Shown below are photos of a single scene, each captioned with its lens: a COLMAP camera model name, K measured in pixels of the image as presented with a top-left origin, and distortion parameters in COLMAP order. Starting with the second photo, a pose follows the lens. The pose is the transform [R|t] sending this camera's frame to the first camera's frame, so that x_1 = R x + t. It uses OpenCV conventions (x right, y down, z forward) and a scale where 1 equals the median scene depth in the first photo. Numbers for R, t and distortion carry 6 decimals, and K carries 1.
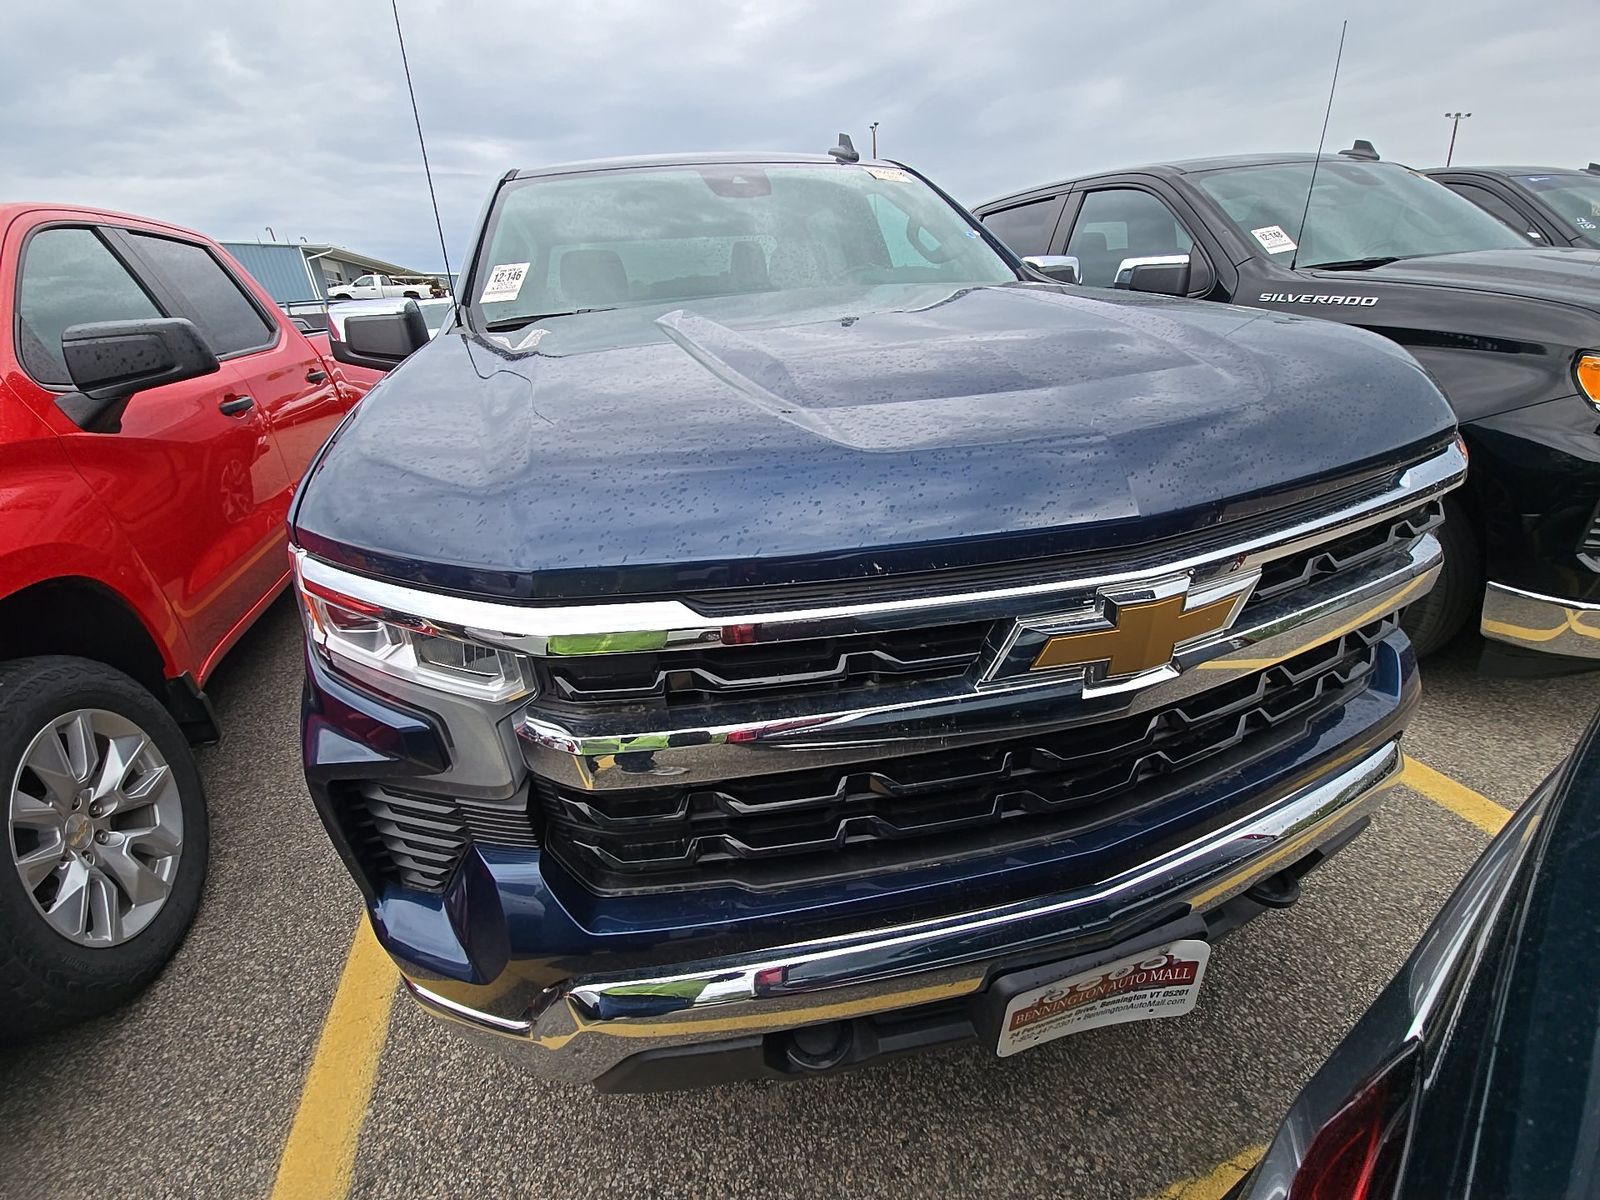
lens RADIAL K [[654.1, 0, 799.3], [0, 654.1, 587.3], [0, 0, 1]] dist [-0.001890, -0.000449]
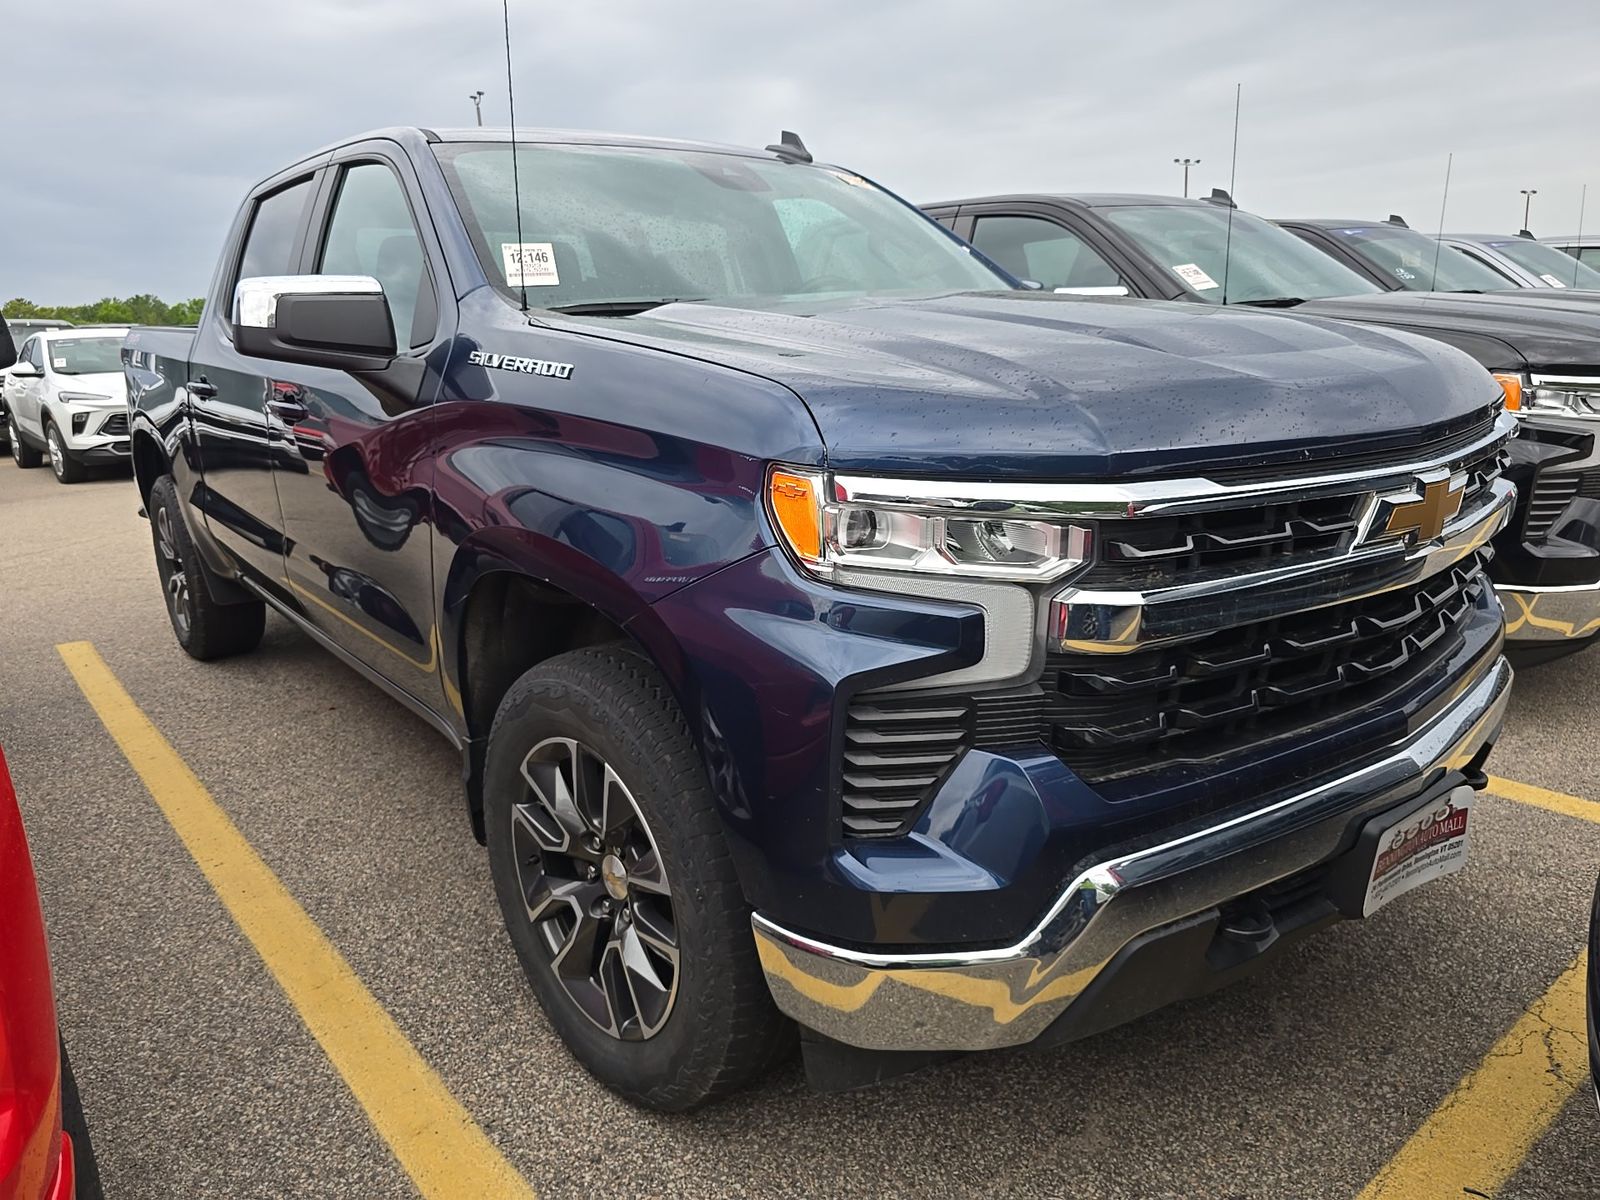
lens RADIAL K [[1094.8, 0, 799.4], [0, 1094.8, 603.9], [0, 0, 1]] dist [0.015895, -0.019362]
pose [[0.922123, -0.056329, 0.382775, -0.993754], [0.128693, 0.977666, -0.166154, 0.296557], [-0.364867, 0.202475, 0.908777, -0.364398]]
